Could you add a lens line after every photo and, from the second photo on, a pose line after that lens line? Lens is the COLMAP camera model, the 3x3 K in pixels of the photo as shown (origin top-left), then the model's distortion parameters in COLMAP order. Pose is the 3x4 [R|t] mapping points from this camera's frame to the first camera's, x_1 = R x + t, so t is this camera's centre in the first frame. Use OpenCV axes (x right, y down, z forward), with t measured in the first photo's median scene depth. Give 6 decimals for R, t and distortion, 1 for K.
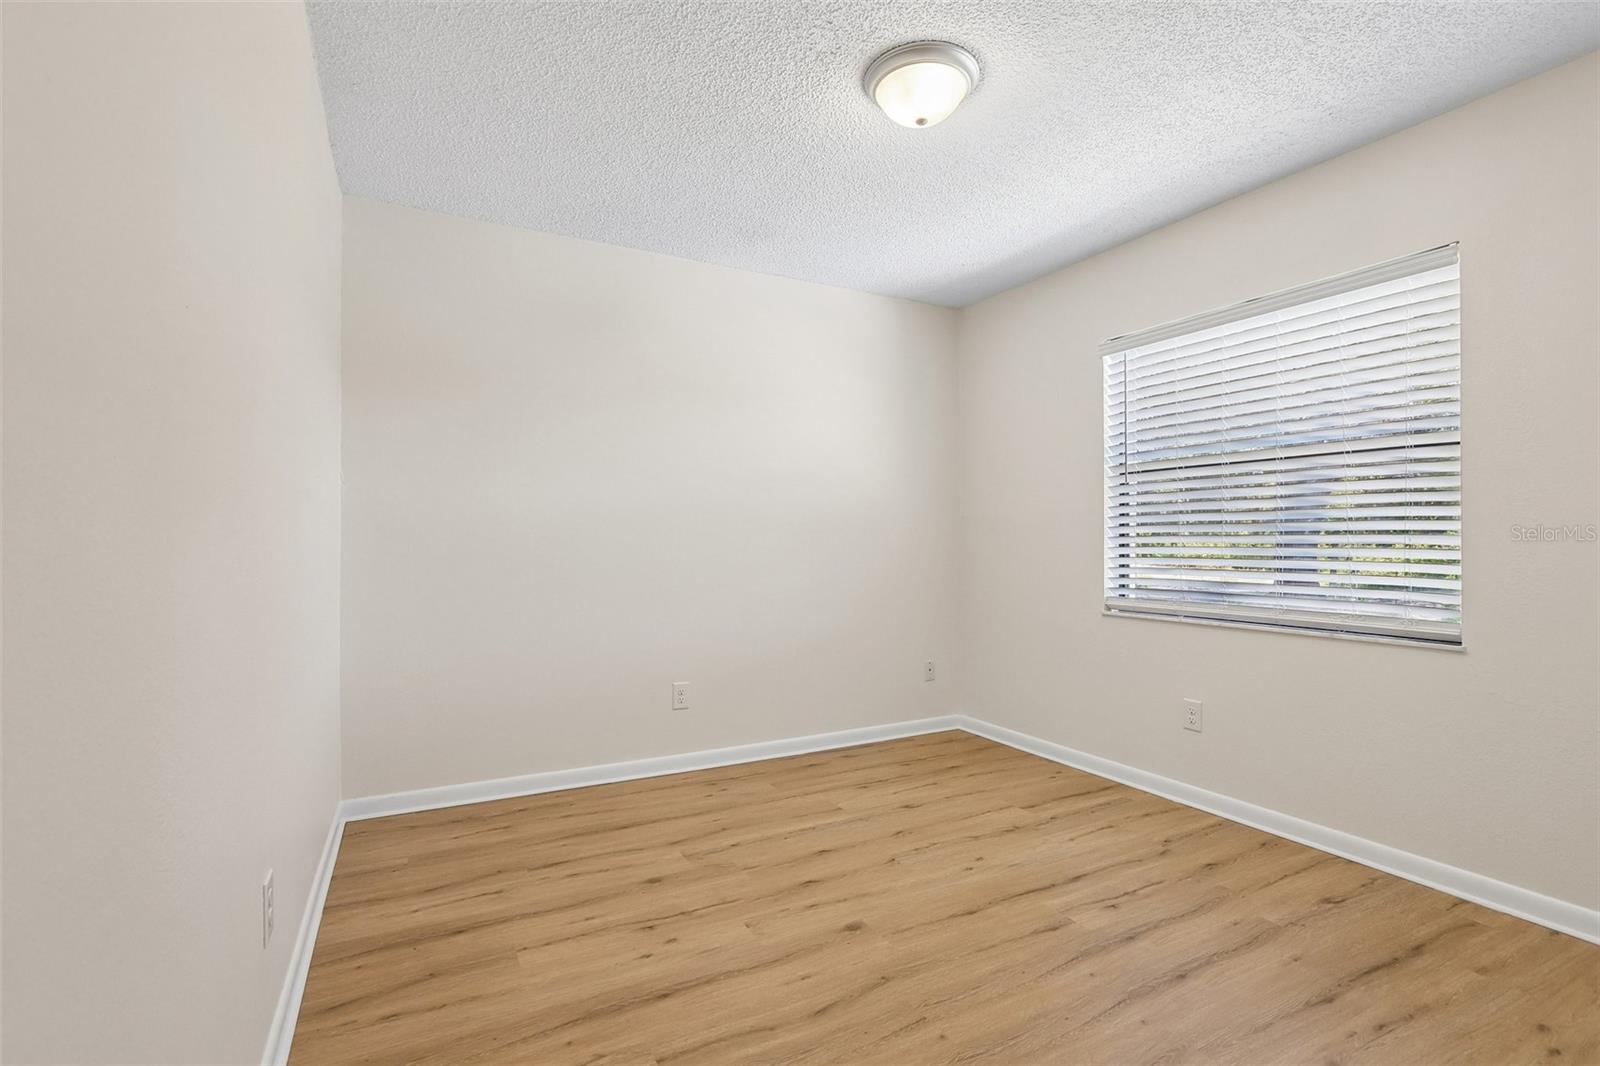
lens RADIAL K [[740.1, 0, 803.4], [0, 740.1, 538.8], [0, 0, 1]] dist [-0.031734, 0.013726]
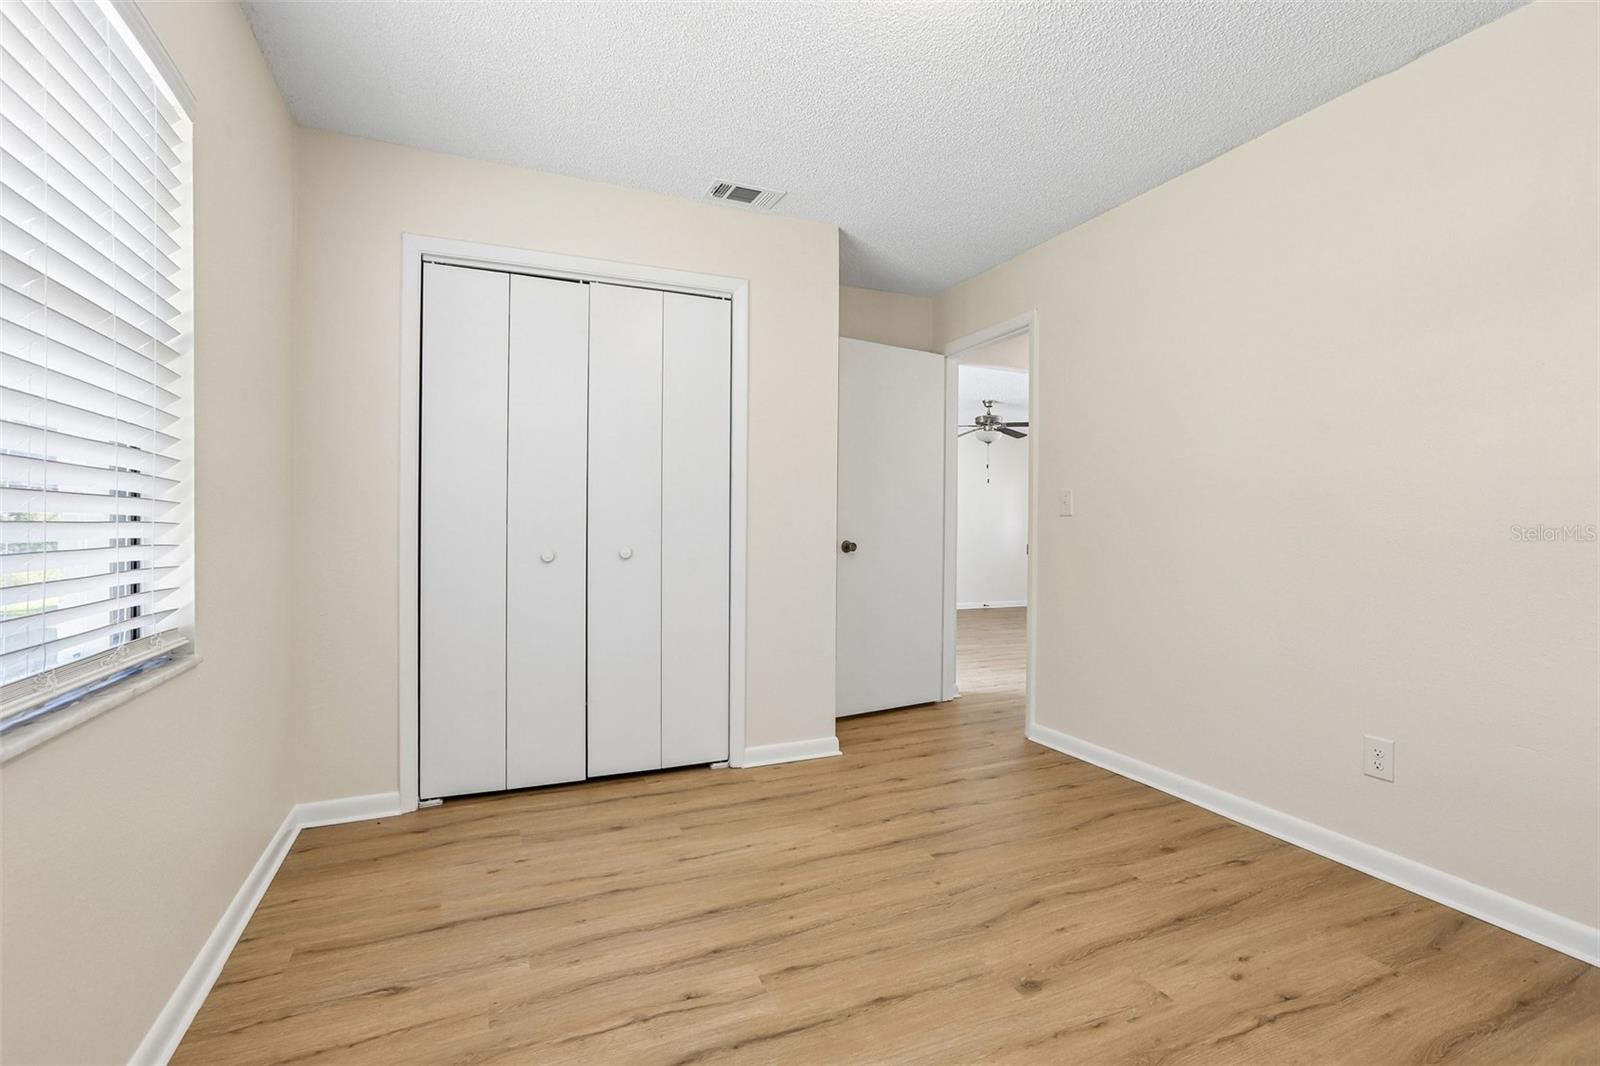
lens RADIAL K [[740.1, 0, 819.4], [0, 740.1, 505.1], [0, 0, 1]] dist [-0.031734, 0.013726]
pose [[-0.998777, -0.006390, 0.049034, 0.289564], [-0.007932, 0.999478, -0.031308, 0.020338], [-0.048809, -0.031659, -0.998306, 1.995903]]
